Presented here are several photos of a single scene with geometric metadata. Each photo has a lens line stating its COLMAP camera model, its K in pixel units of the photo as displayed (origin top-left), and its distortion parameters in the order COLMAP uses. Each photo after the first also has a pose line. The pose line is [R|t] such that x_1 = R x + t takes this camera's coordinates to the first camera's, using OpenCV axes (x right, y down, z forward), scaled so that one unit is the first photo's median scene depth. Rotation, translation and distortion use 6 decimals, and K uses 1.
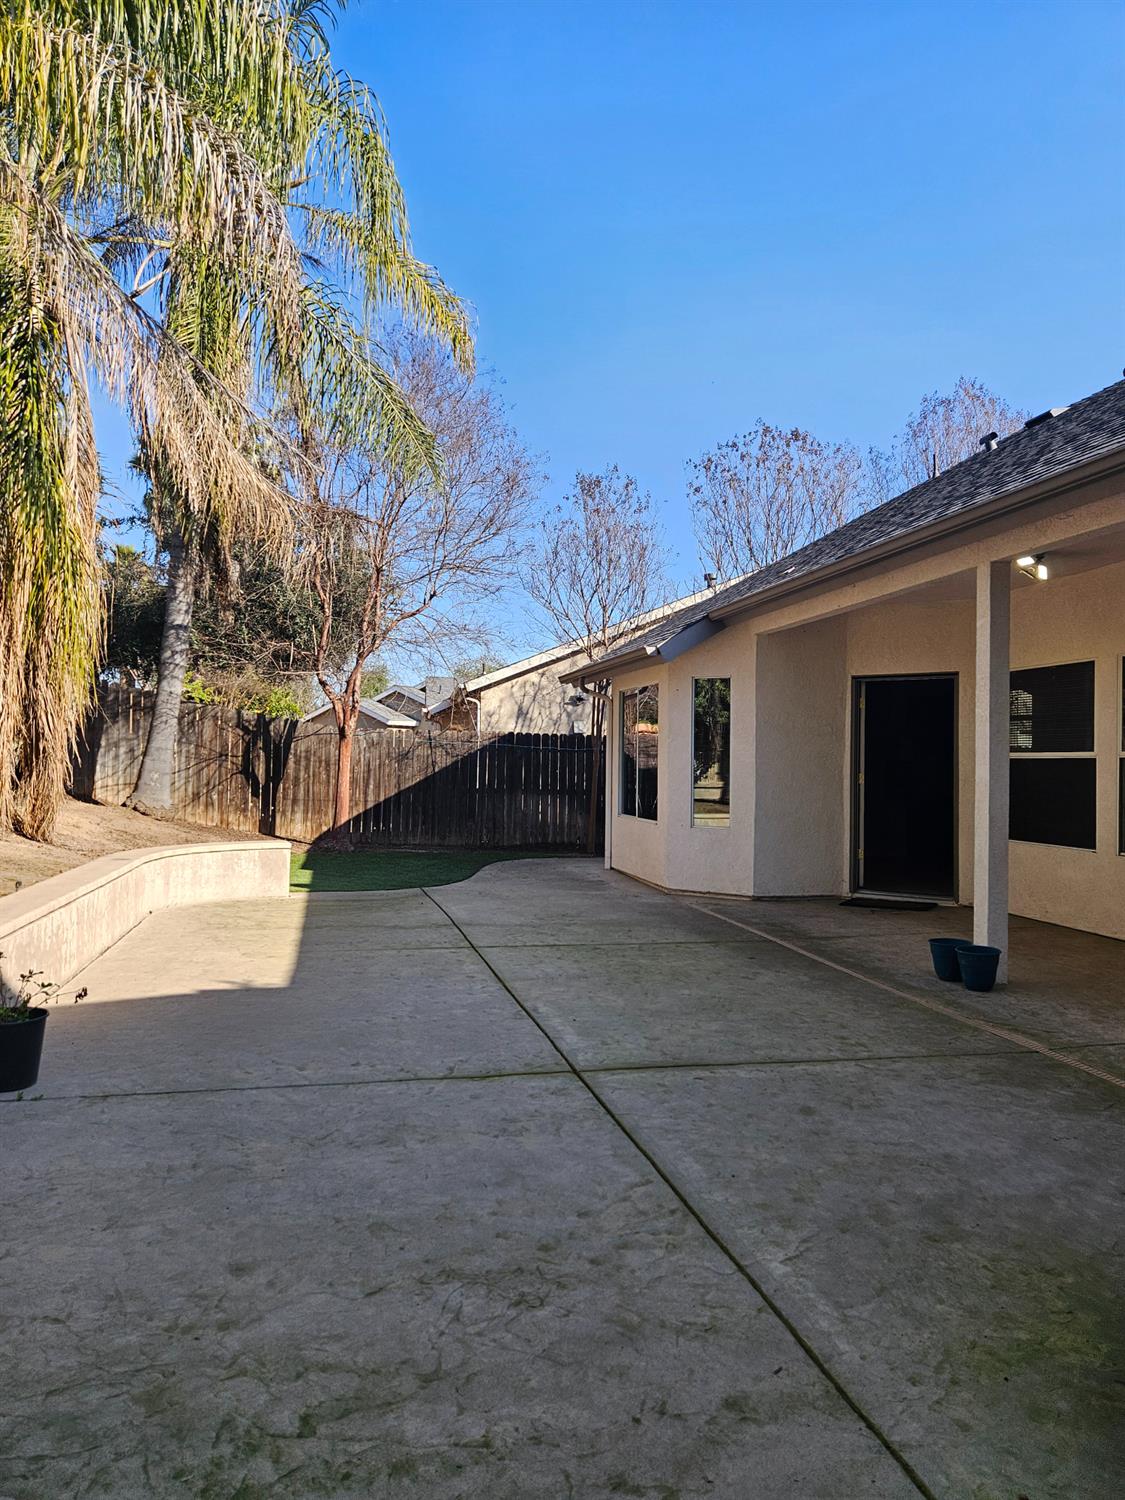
lens RADIAL K [[999.4, 0, 611.2], [0, 999.4, 727.8], [0, 0, 1]] dist [0.073702, -0.062559]
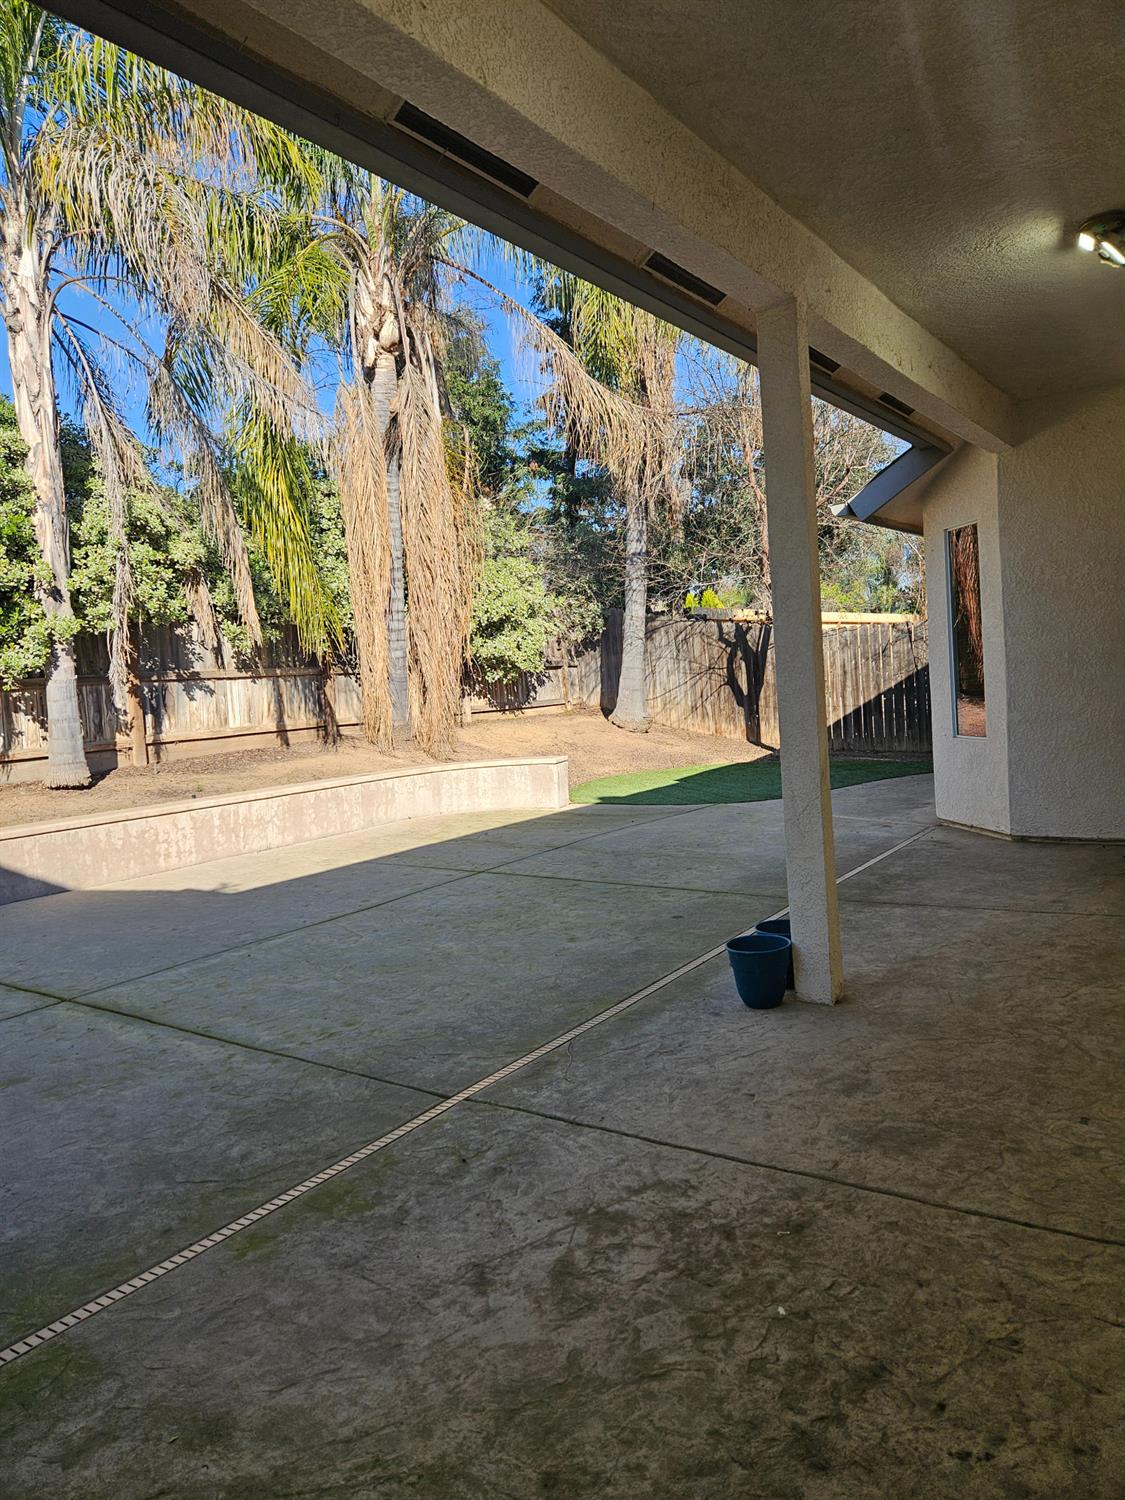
lens RADIAL K [[999.4, 0, 574.7], [0, 999.4, 739.0], [0, 0, 1]] dist [0.073702, -0.062559]
pose [[0.643662, -0.014330, -0.765176, 0.330740], [0.103943, 0.992197, 0.068854, 0.014123], [0.758218, -0.123854, 0.640129, 0.219014]]
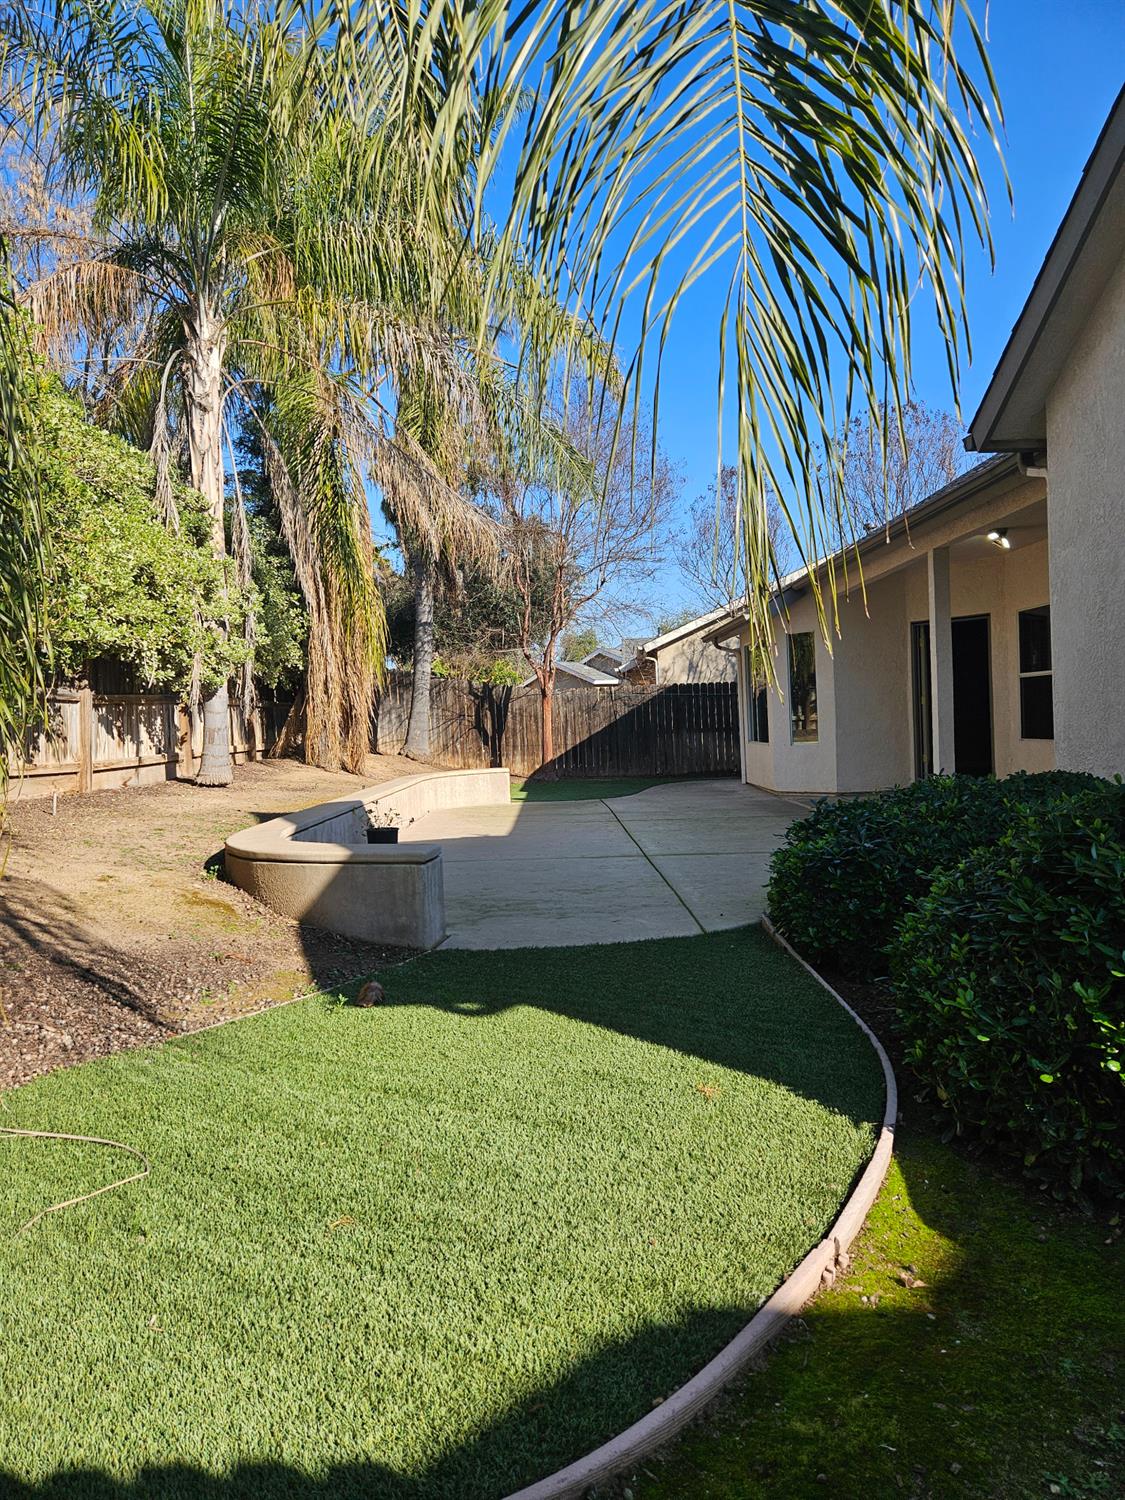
lens RADIAL K [[999.4, 0, 569.0], [0, 999.4, 746.4], [0, 0, 1]] dist [0.073702, -0.062559]
pose [[0.965091, -0.051874, -0.256727, 0.097515], [0.068624, 0.996029, 0.056719, 0.002484], [0.252765, -0.072356, 0.964818, -0.263930]]
